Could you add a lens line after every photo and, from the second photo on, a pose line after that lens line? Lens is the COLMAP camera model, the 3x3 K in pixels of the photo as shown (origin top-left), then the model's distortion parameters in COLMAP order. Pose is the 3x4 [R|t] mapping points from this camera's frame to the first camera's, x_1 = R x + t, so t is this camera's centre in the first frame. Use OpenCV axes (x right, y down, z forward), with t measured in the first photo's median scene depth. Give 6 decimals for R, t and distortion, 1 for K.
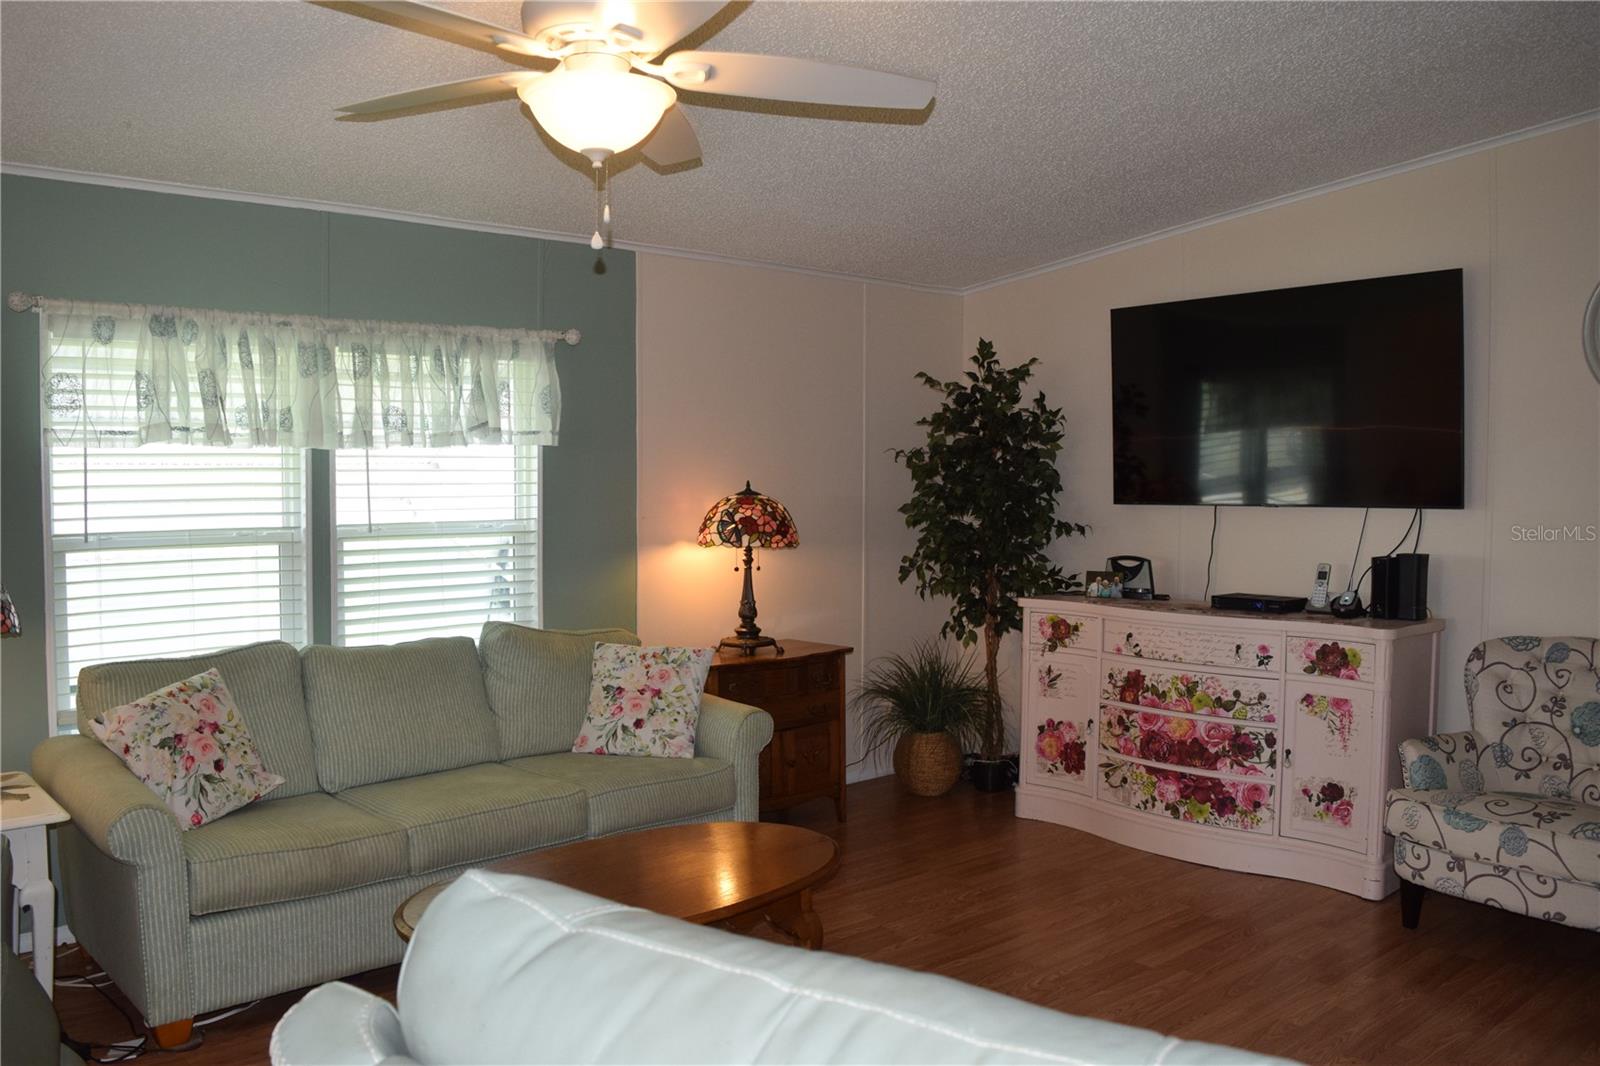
lens RADIAL K [[1251.9, 0, 800.0], [0, 1251.9, 533.0], [0, 0, 1]] dist [-0.098202, 0.027224]
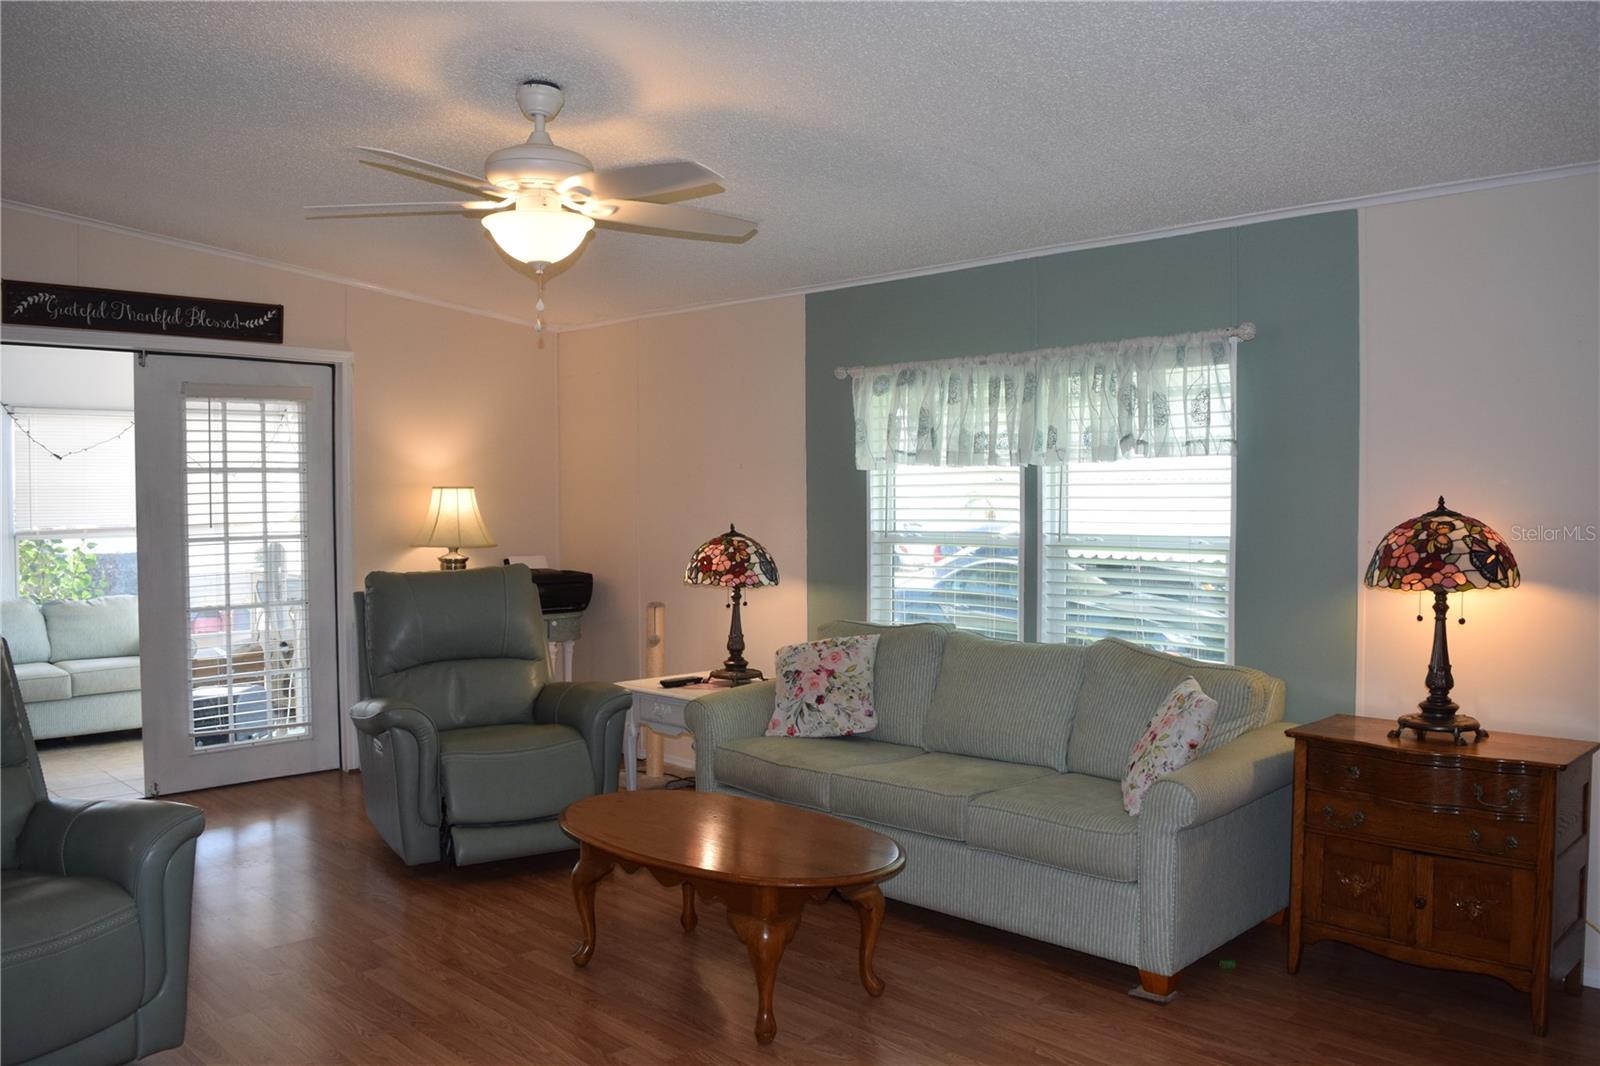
lens RADIAL K [[1251.9, 0, 800.0], [0, 1251.9, 533.0], [0, 0, 1]] dist [-0.098202, 0.027224]
pose [[0.075922, 0.031189, -0.996626, 0.691492], [-0.041936, 0.998726, 0.028060, -0.027166], [0.996232, 0.039664, 0.077133, 0.645208]]
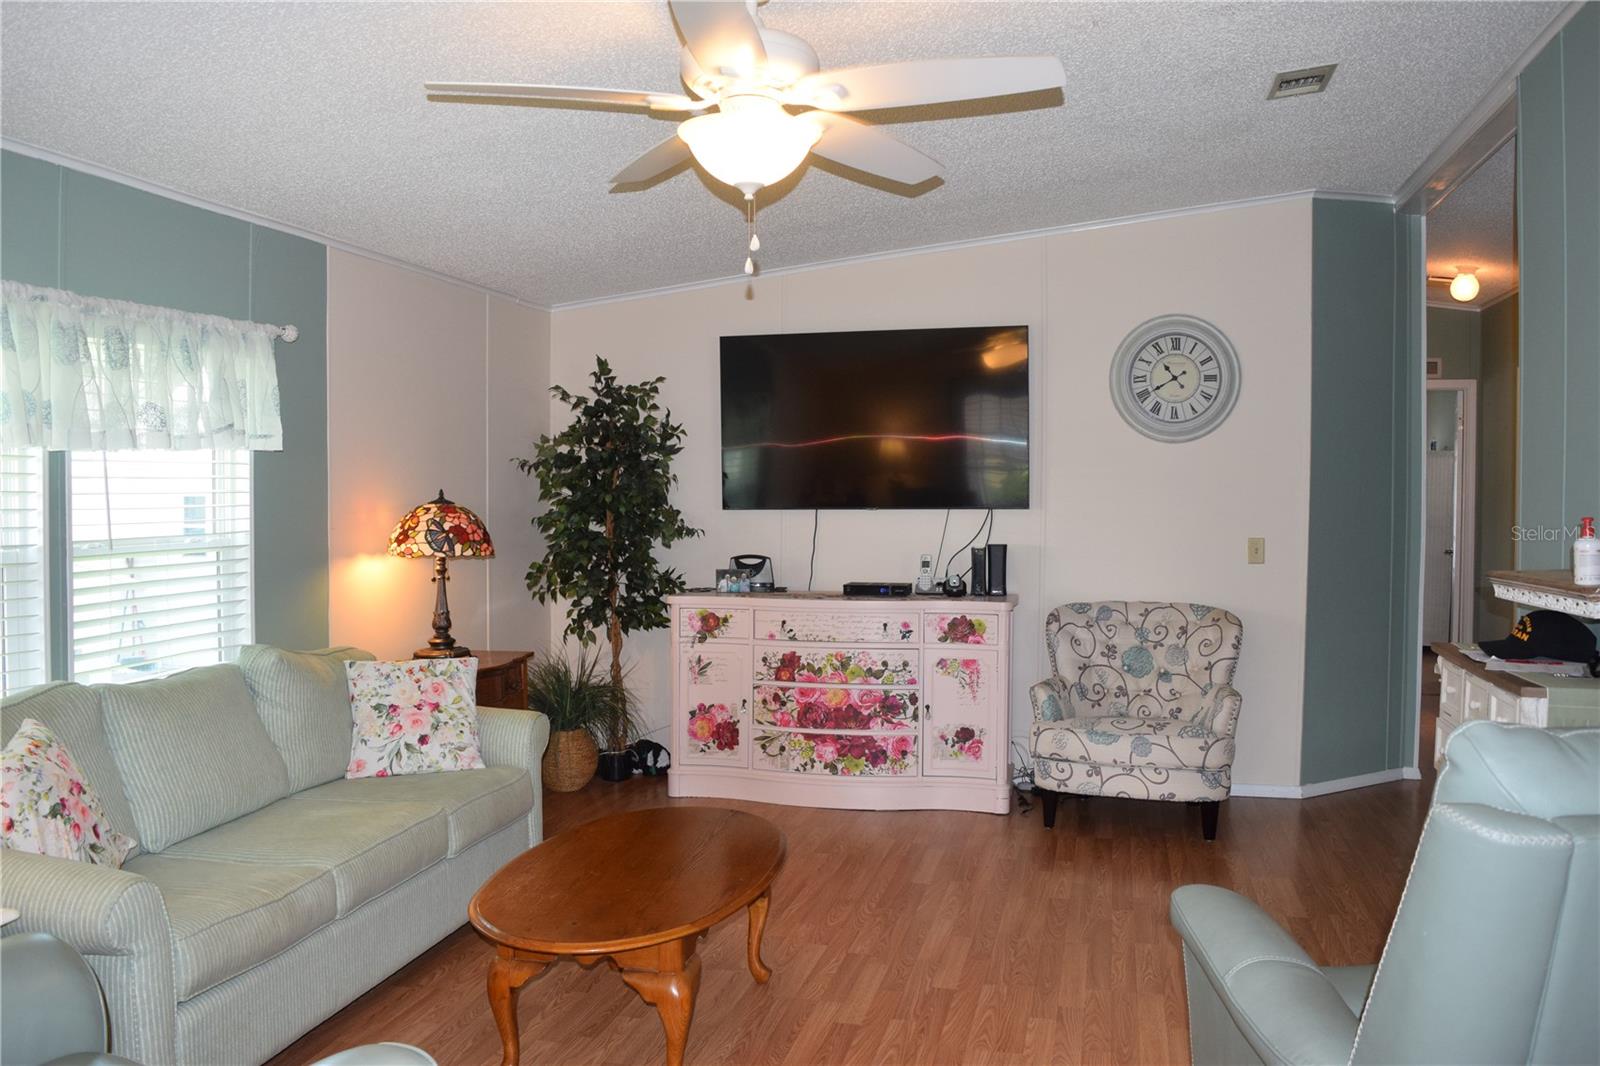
lens RADIAL K [[1251.9, 0, 800.0], [0, 1251.9, 533.0], [0, 0, 1]] dist [-0.098202, 0.027224]
pose [[0.818297, -0.020496, 0.574430, -0.413276], [0.025920, 0.999663, -0.001256, 0.001319], [-0.574211, 0.015917, 0.818553, 0.041742]]
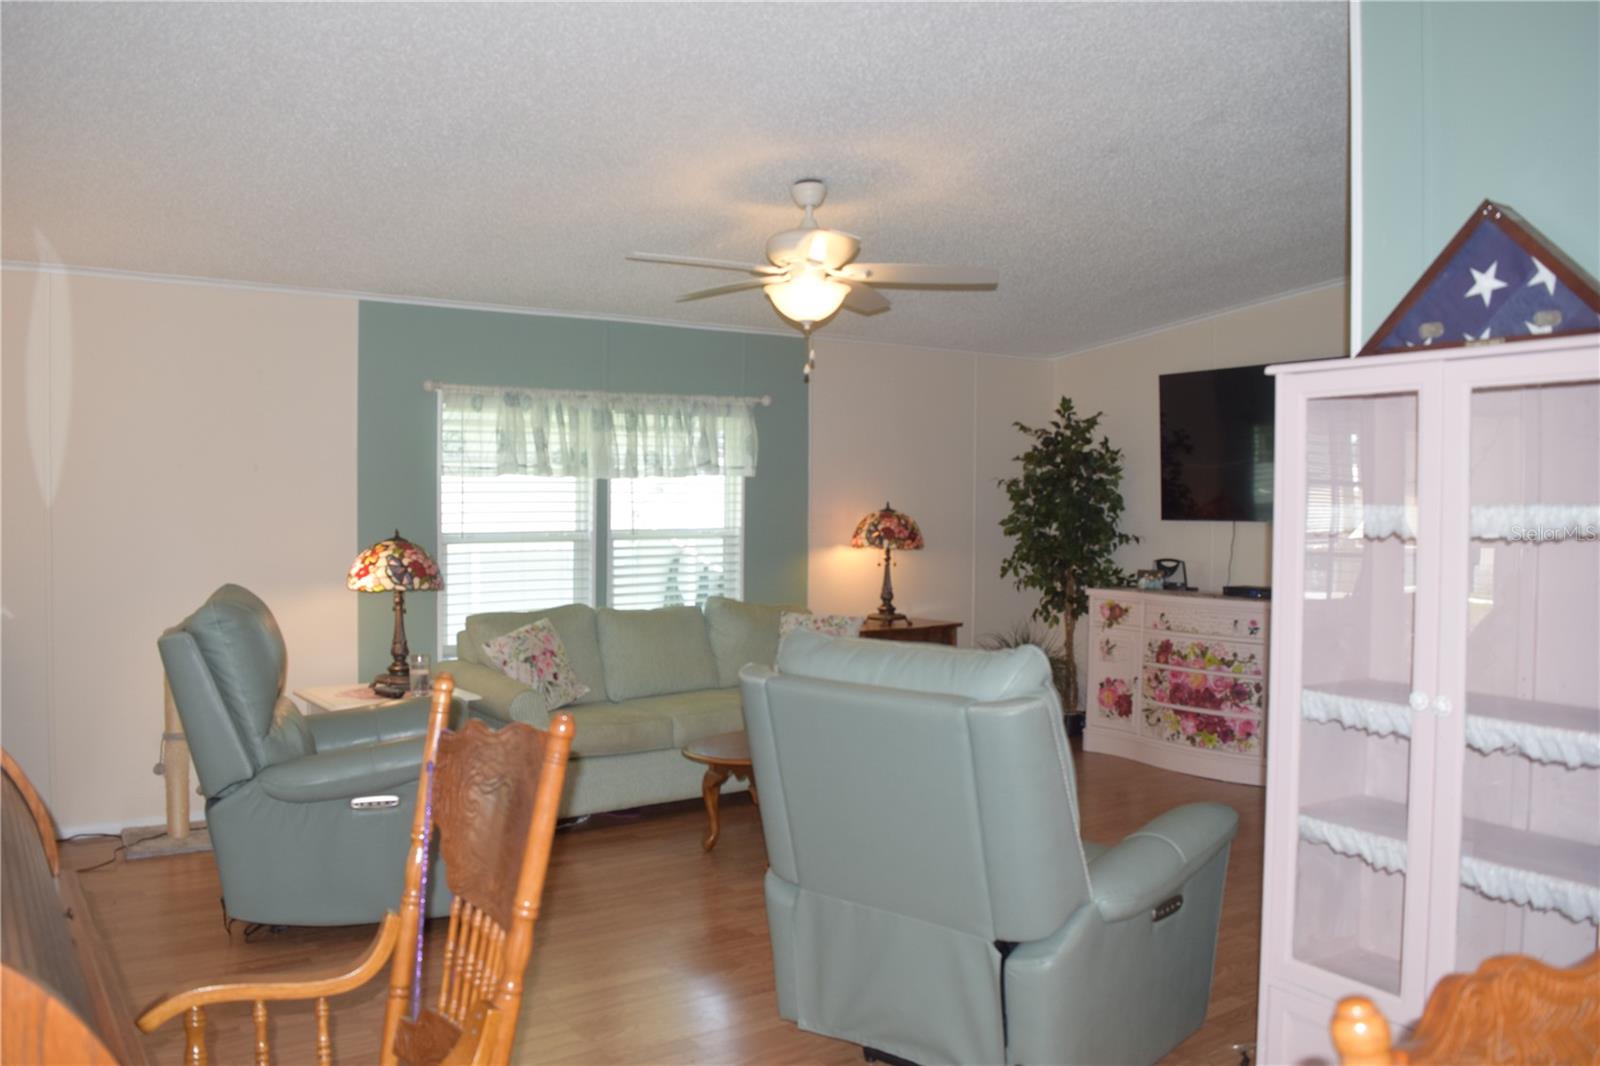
lens RADIAL K [[1251.9, 0, 800.0], [0, 1251.9, 533.0], [0, 0, 1]] dist [-0.098202, 0.027224]
pose [[0.993894, 0.007322, -0.110092, 0.016821], [-0.009265, 0.999810, -0.017149, 0.020404], [0.109946, 0.018064, 0.993773, -0.445223]]
